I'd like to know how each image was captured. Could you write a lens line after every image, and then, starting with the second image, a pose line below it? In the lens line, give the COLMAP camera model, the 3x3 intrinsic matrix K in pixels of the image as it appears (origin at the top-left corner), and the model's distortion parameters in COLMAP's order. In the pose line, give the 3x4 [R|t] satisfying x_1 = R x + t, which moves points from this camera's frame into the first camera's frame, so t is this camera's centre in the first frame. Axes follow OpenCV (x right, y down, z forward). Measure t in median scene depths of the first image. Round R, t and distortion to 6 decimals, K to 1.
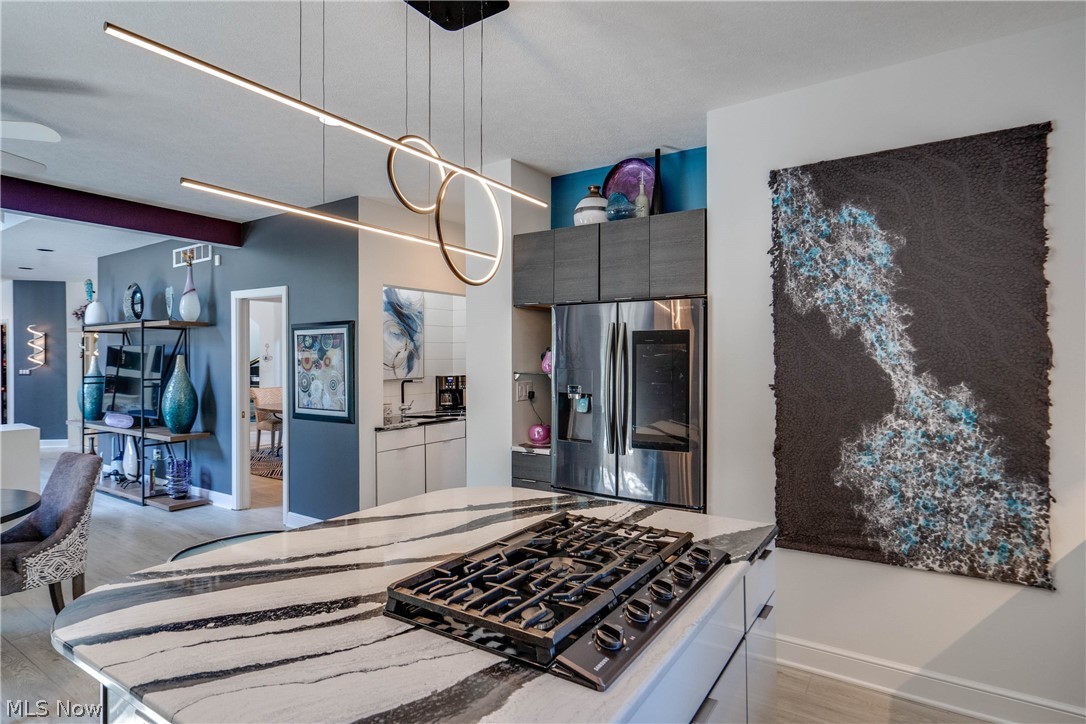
lens RADIAL K [[561.3, 0, 532.1], [0, 561.3, 360.8], [0, 0, 1]] dist [0.001296, -0.000313]
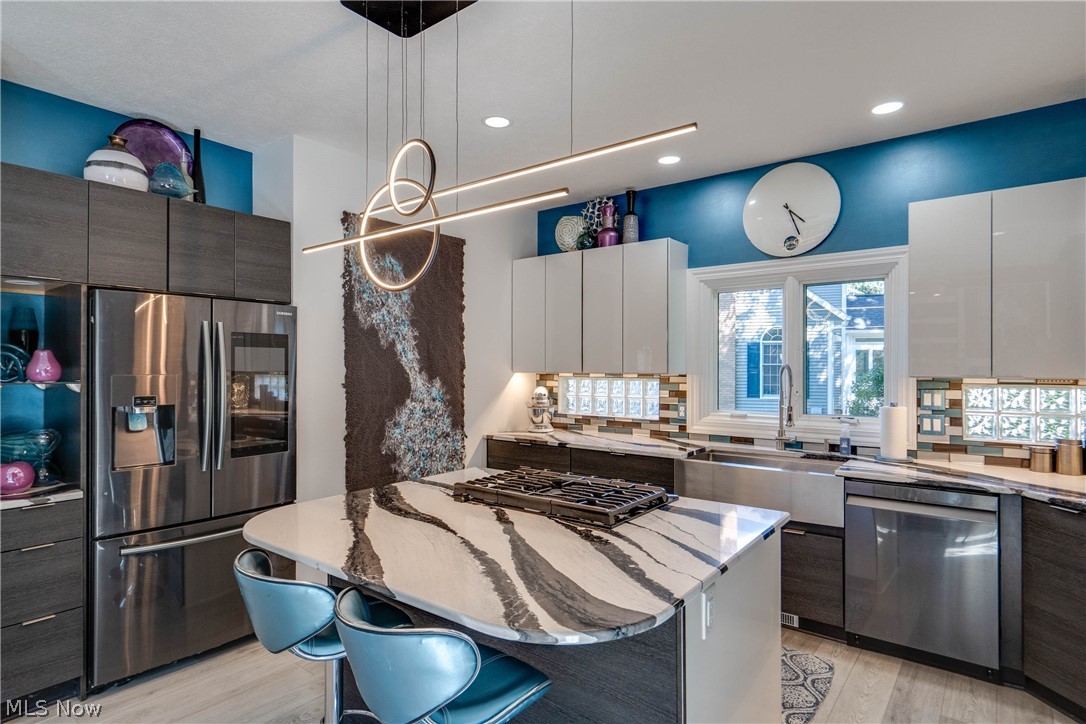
lens RADIAL K [[576.8, 0, 543.0], [0, 576.8, 362.0], [0, 0, 1]] dist [-0.001403, -0.000035]
pose [[0.078091, 0.004937, 0.996934, -0.827449], [0.000536, 0.999987, -0.004994, 0.001290], [-0.996946, 0.000925, 0.078087, 0.473319]]
